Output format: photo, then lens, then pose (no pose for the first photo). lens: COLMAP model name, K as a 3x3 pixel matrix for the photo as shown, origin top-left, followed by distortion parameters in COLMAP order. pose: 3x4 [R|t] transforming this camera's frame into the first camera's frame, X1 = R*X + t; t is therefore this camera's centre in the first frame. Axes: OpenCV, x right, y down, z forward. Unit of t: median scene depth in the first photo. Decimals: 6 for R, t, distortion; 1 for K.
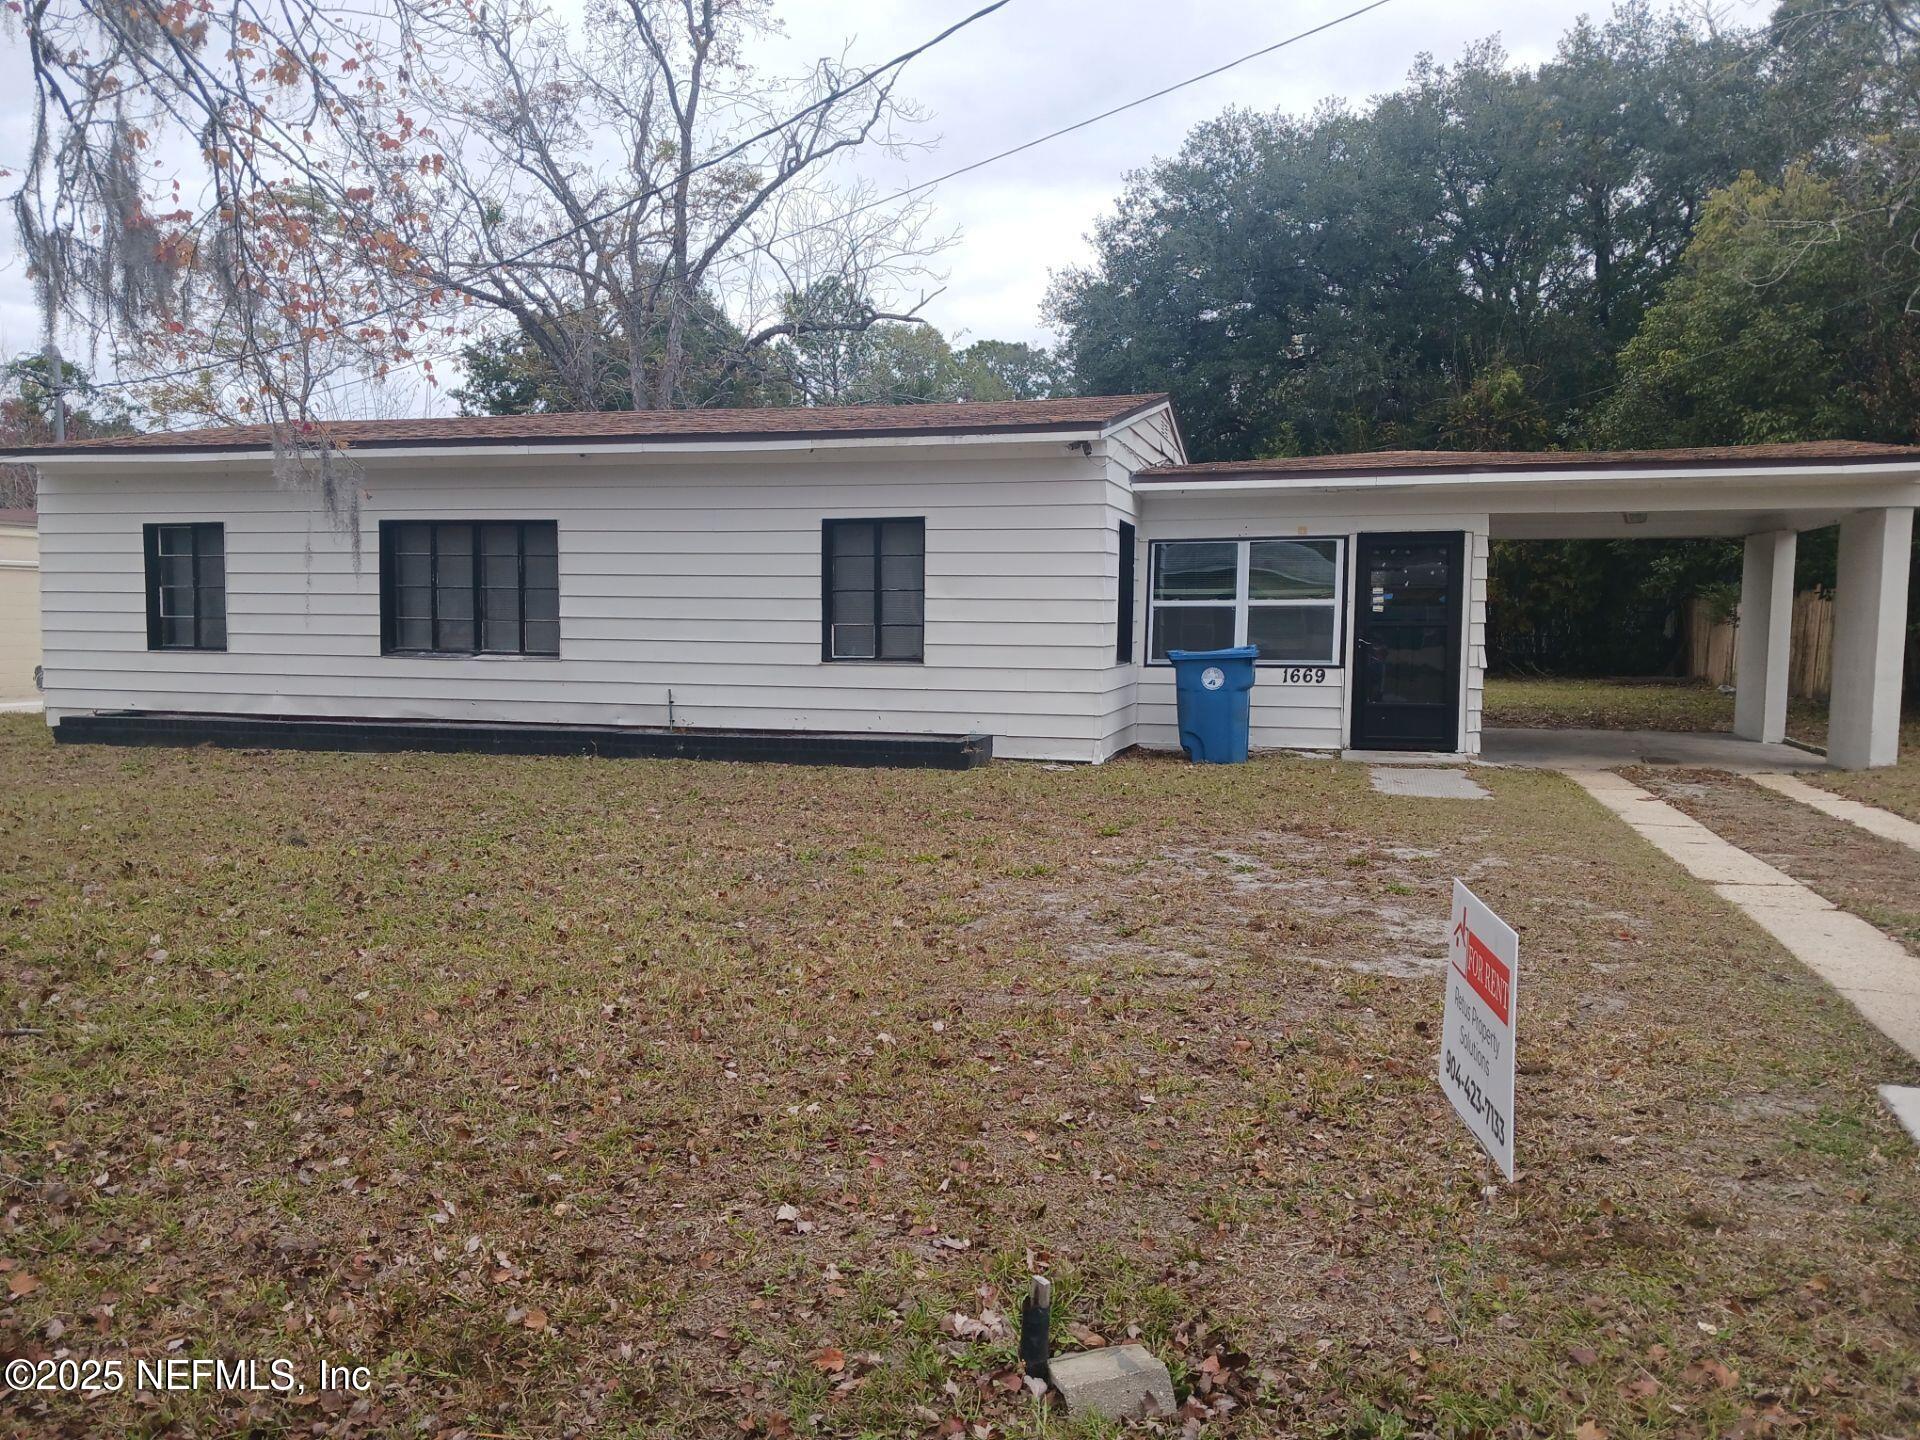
lens RADIAL K [[1394.0, 0, 960.0], [0, 1394.0, 720.0], [0, 0, 1]] dist [0.002182, 0.002366]
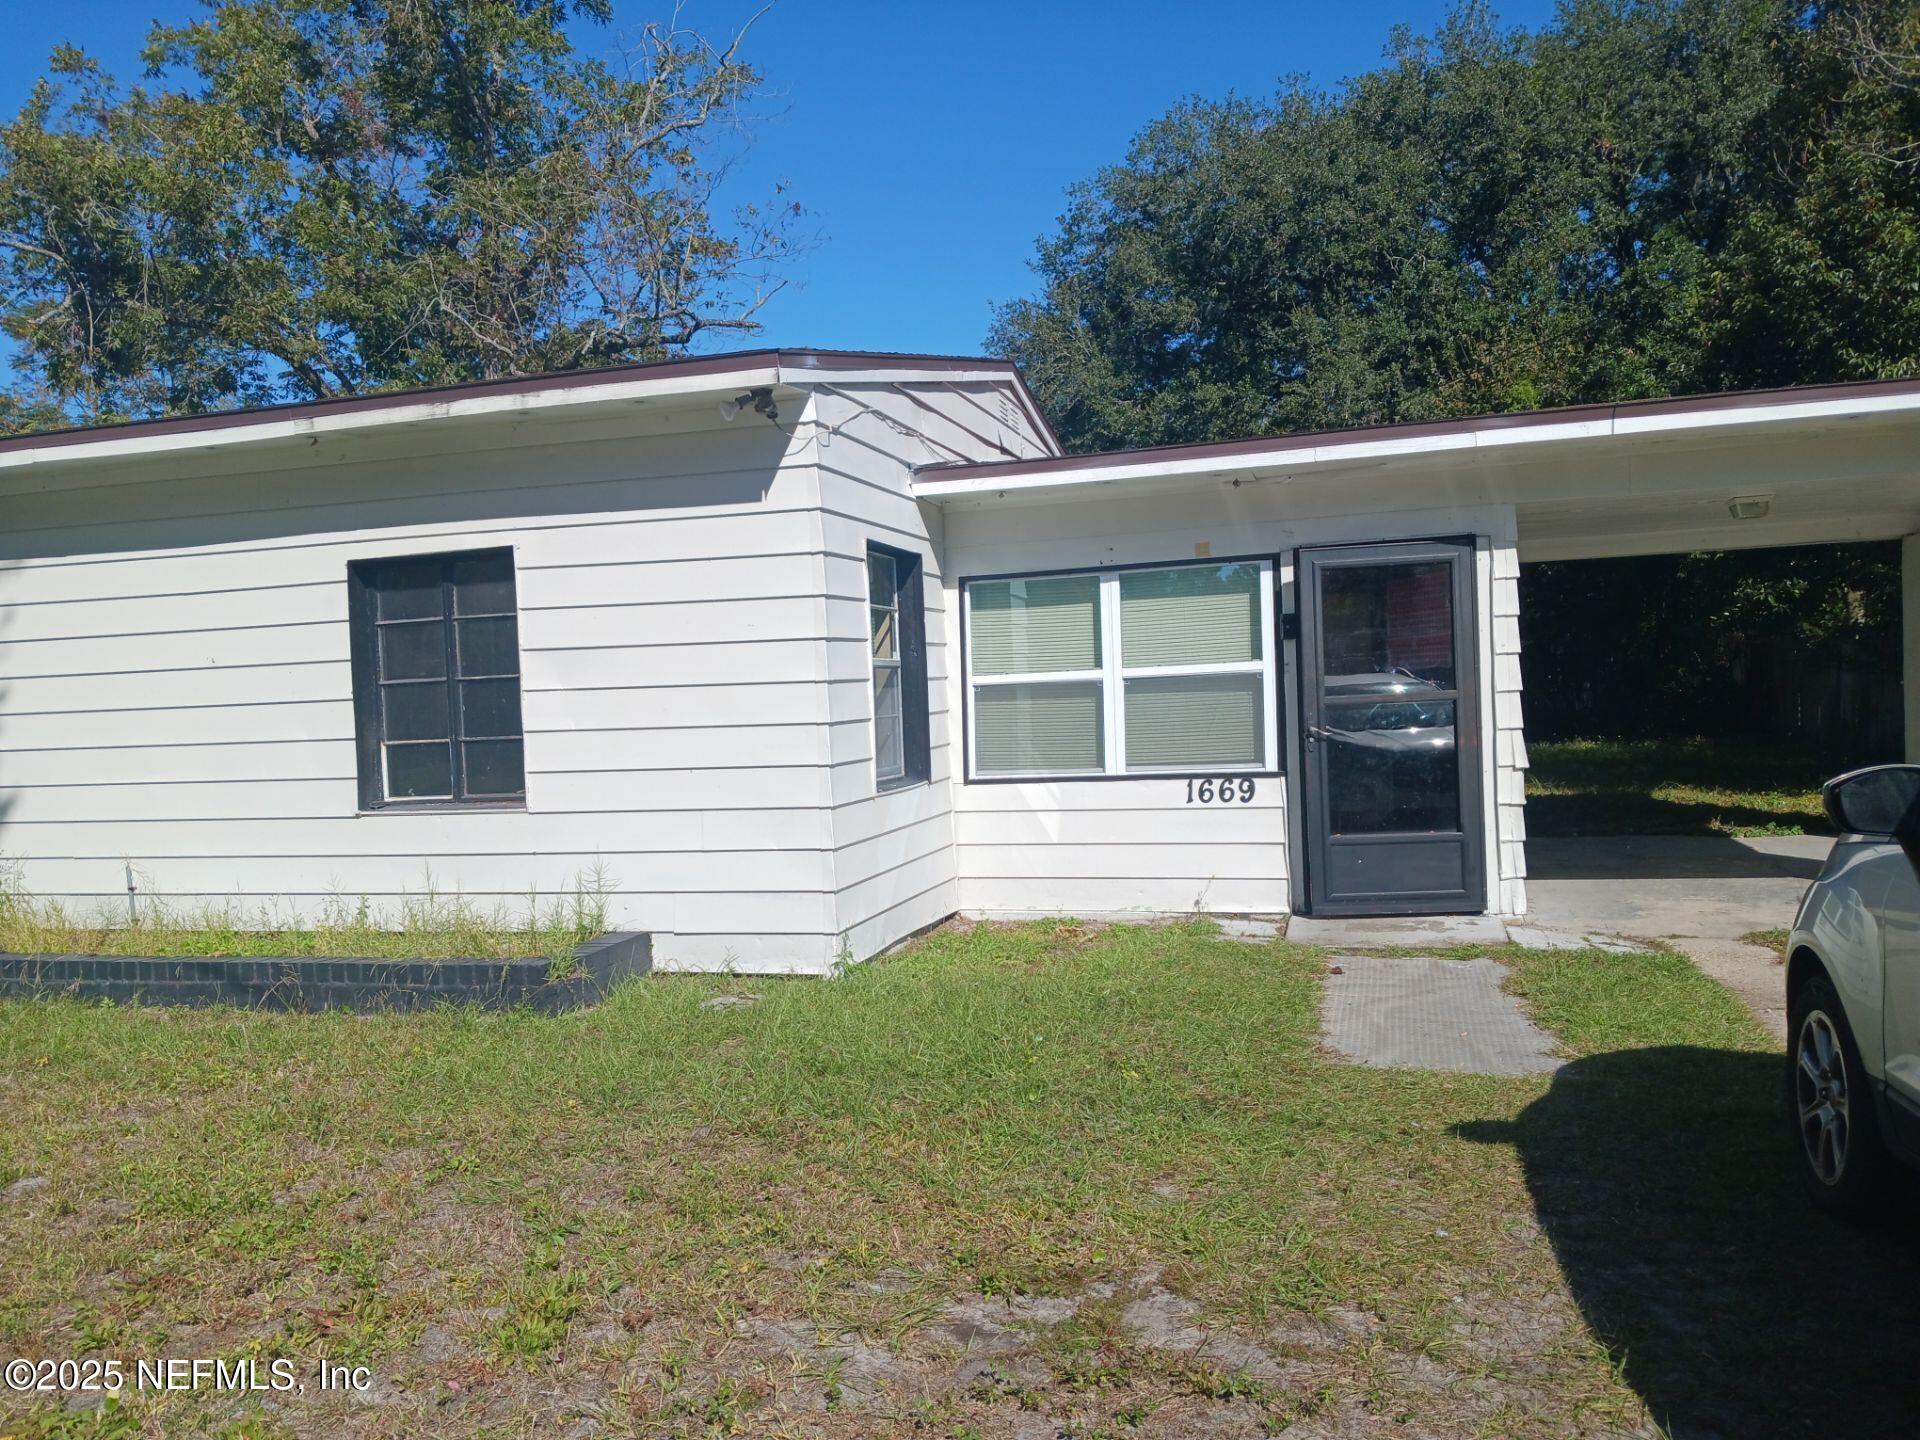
lens RADIAL K [[1434.6, 0, 960.0], [0, 1434.6, 720.0], [0, 0, 1]] dist [0.002707, -0.002458]
pose [[0.998994, -0.043896, -0.009151, 0.149799], [0.043303, 0.997422, -0.057218, -0.033193], [0.011639, 0.056764, 0.998320, 0.405235]]
